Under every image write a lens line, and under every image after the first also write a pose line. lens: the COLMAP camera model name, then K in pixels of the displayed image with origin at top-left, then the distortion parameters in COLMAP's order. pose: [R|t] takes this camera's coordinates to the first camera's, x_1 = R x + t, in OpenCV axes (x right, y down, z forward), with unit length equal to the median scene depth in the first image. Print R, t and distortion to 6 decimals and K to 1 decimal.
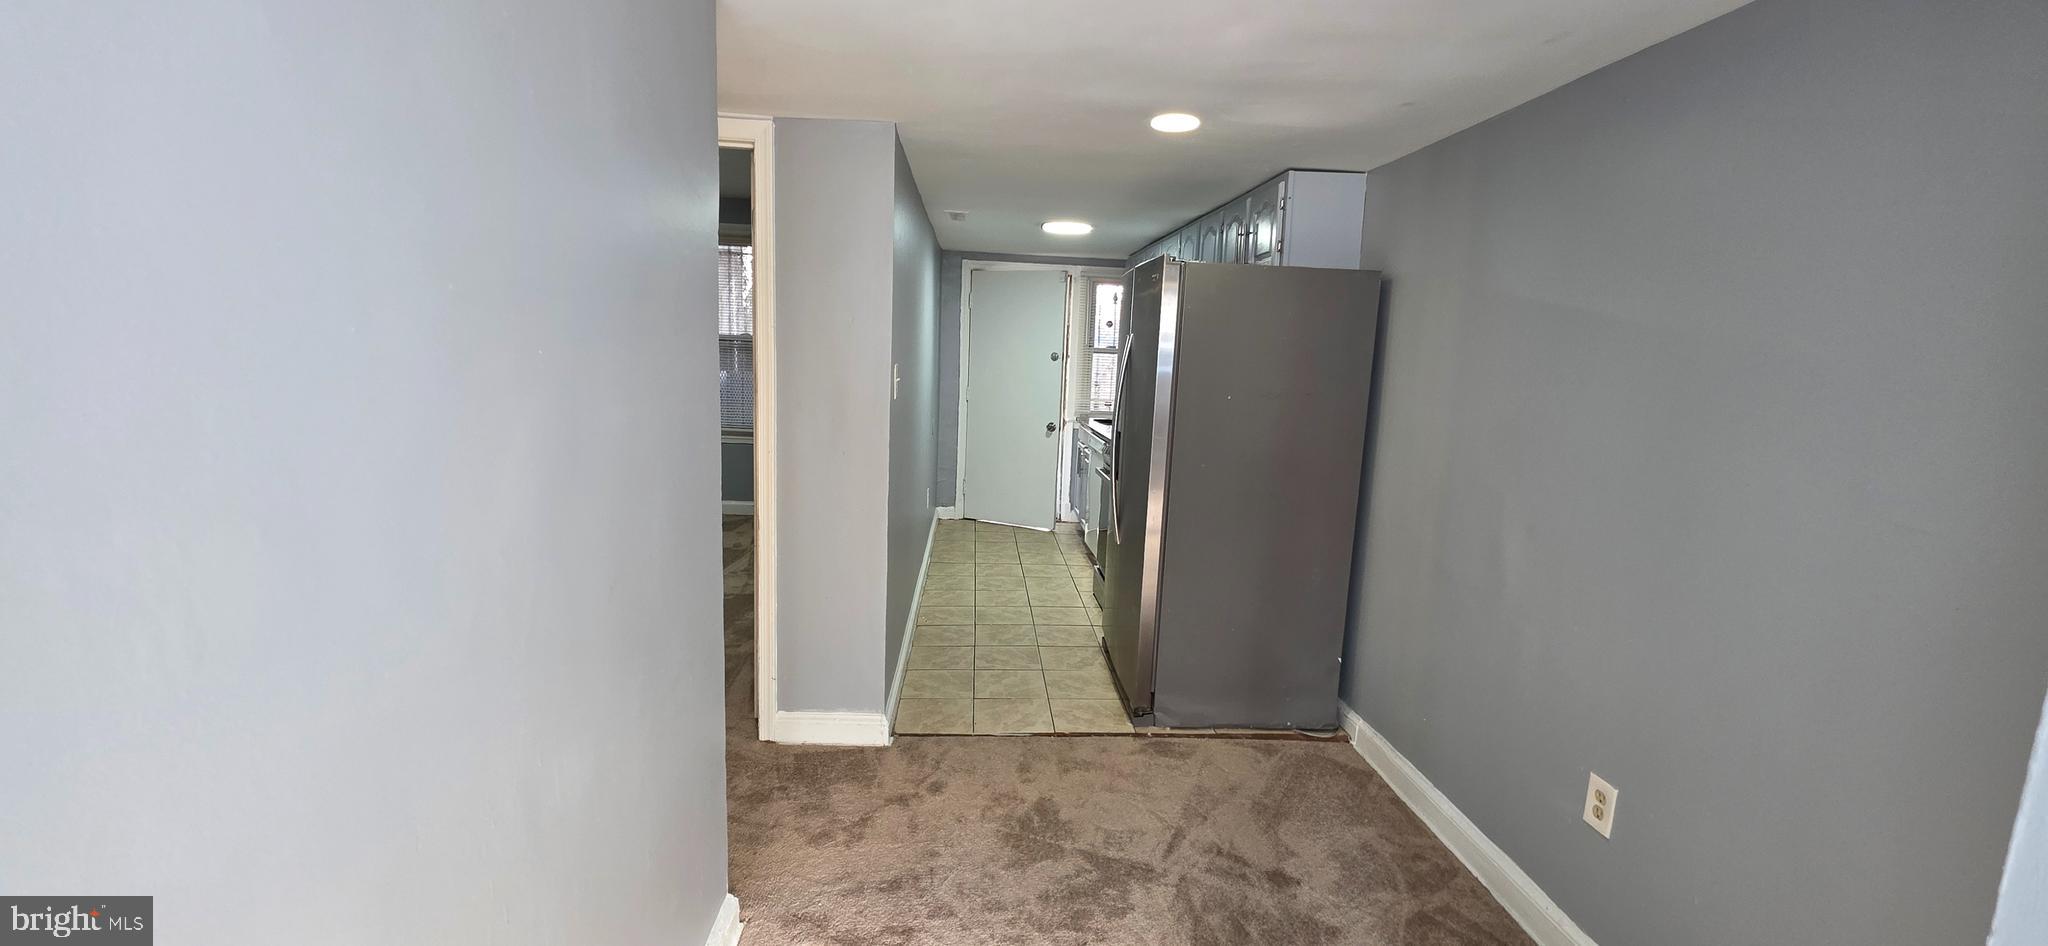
lens RADIAL K [[812.5, 0, 1020.4], [0, 812.5, 472.3], [0, 0, 1]] dist [0.000057, 0.000083]
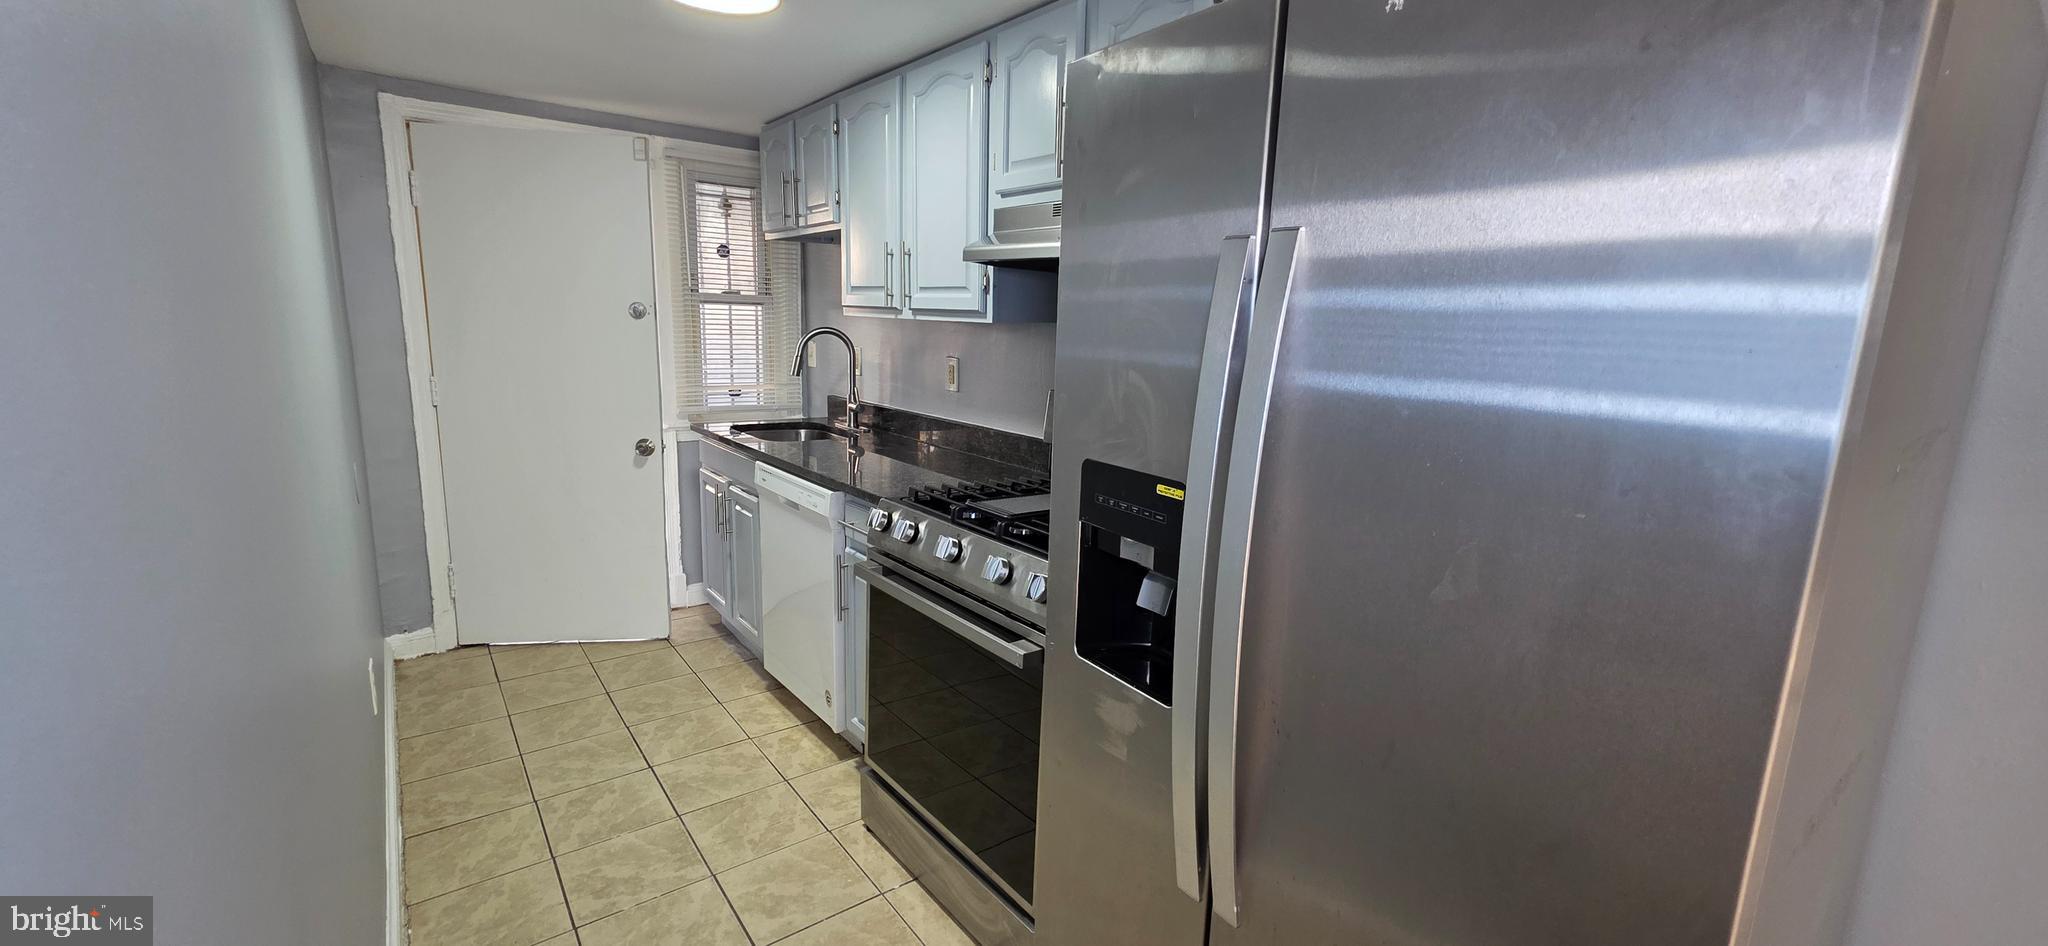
lens RADIAL K [[807.4, 0, 1034.9], [0, 807.4, 468.5], [0, 0, 1]] dist [-0.000458, -0.000055]
pose [[0.818212, -0.117079, 0.562869, -0.050061], [0.086836, 0.992980, 0.080316, -0.061711], [-0.568321, -0.016838, 0.822635, 0.428558]]
